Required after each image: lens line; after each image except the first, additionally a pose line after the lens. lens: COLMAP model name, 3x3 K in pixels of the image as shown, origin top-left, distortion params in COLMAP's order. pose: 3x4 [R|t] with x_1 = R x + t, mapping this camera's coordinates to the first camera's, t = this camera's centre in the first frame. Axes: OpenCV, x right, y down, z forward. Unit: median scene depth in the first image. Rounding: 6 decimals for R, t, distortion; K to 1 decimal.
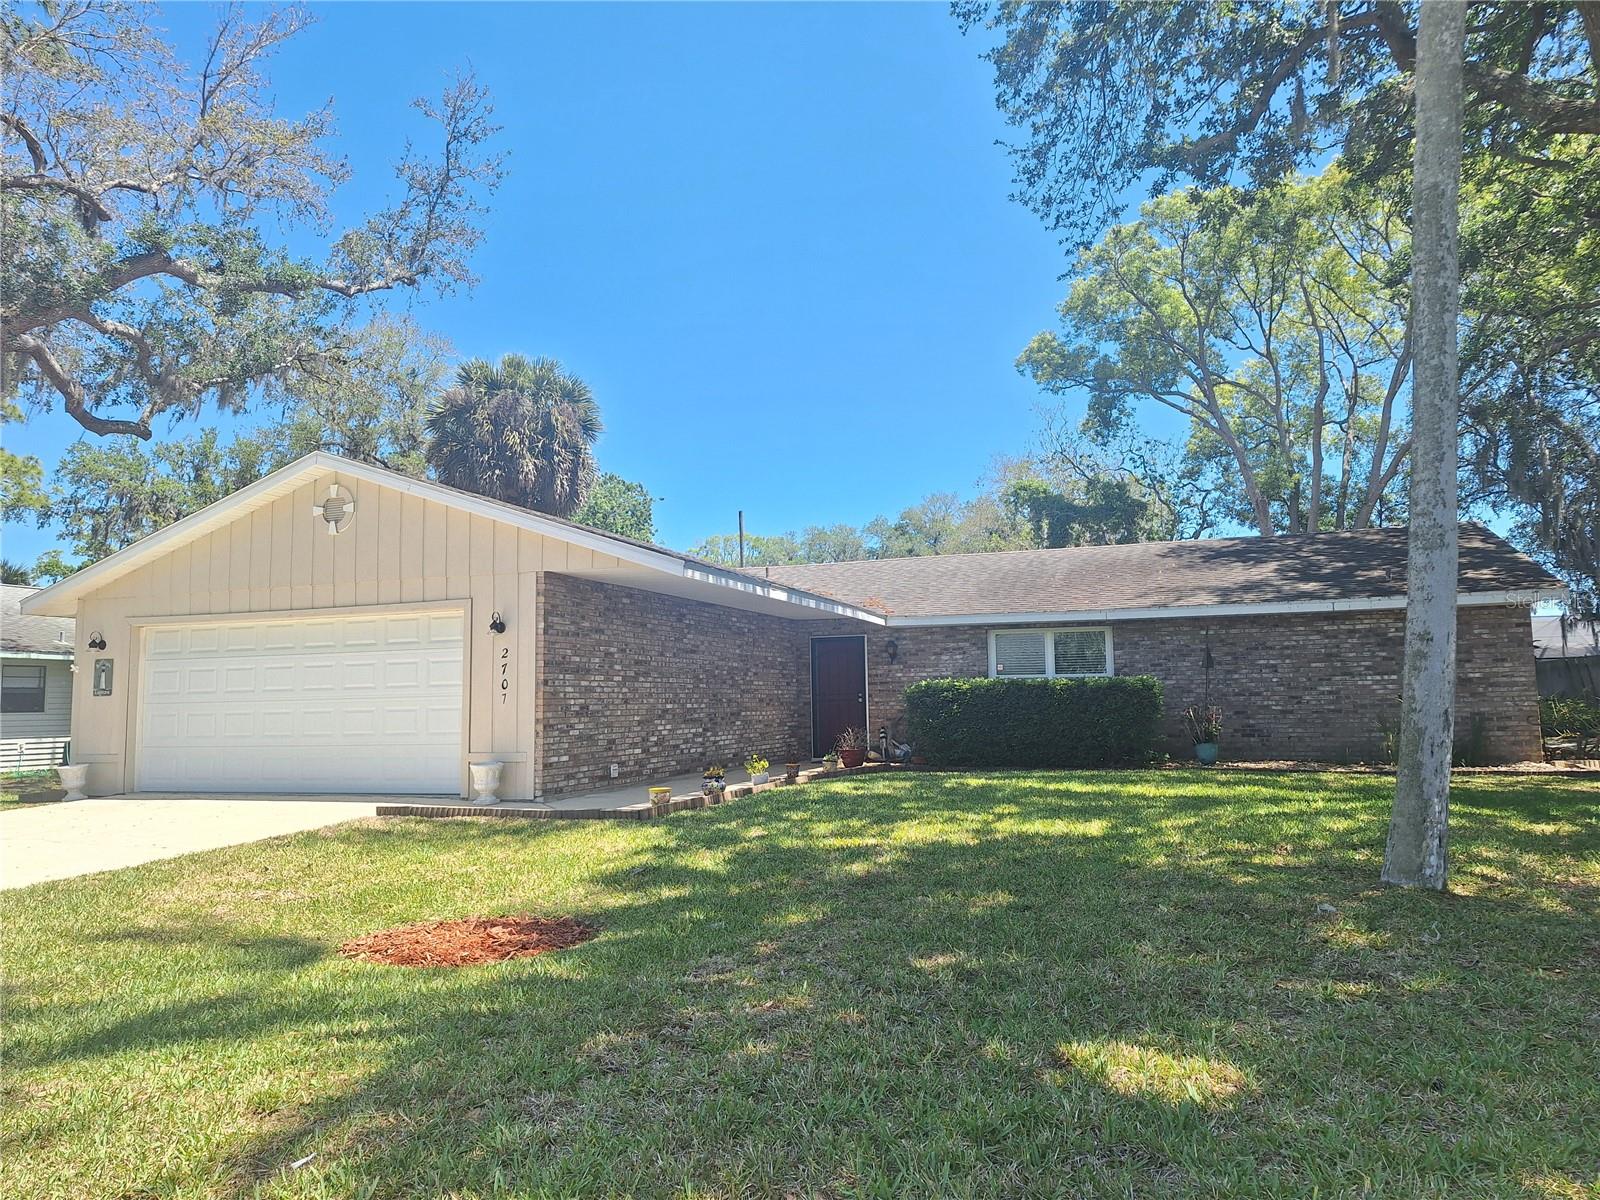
lens RADIAL K [[1088.5, 0, 800.0], [0, 1088.5, 600.0], [0, 0, 1]] dist [0.119087, -0.155904]
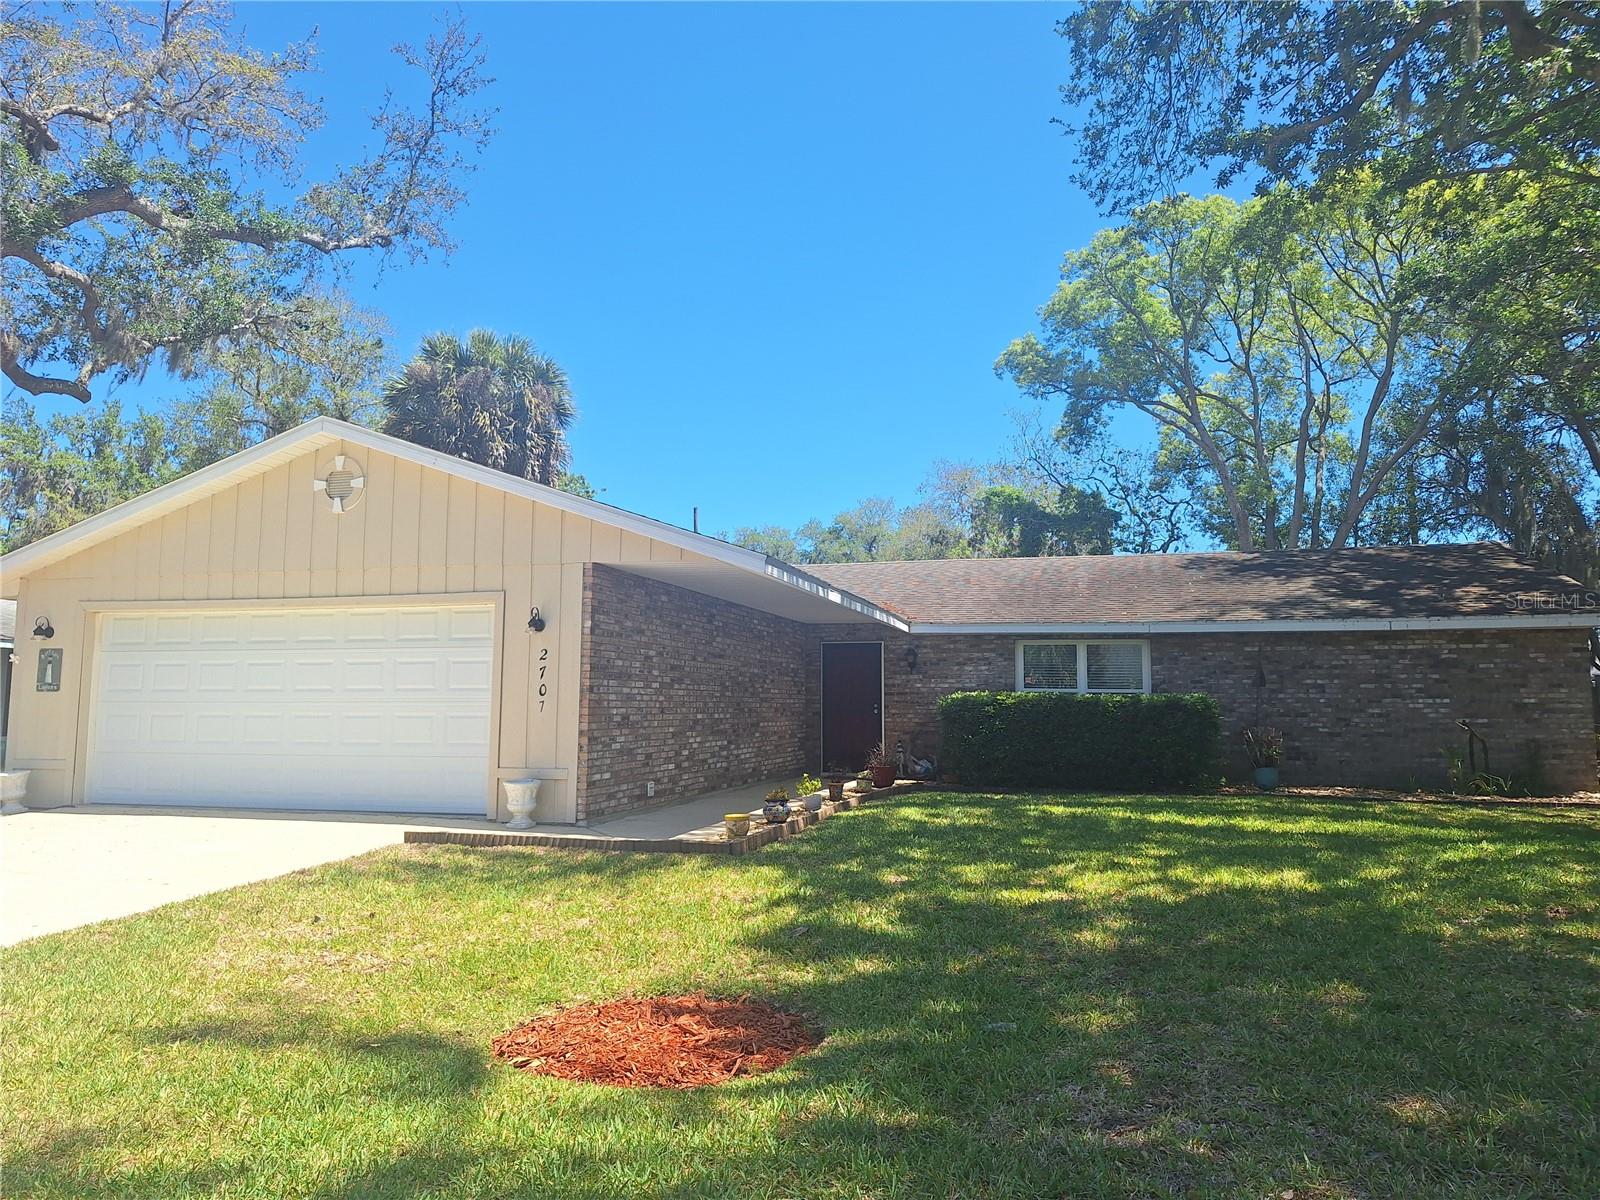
lens RADIAL K [[1093.2, 0, 800.0], [0, 1093.2, 600.0], [0, 0, 1]] dist [0.093077, -0.104565]
pose [[0.996797, 0.028657, 0.074665, -0.087228], [-0.028512, 0.999589, -0.003006, 0.001118], [-0.074721, 0.000868, 0.997204, 0.073308]]
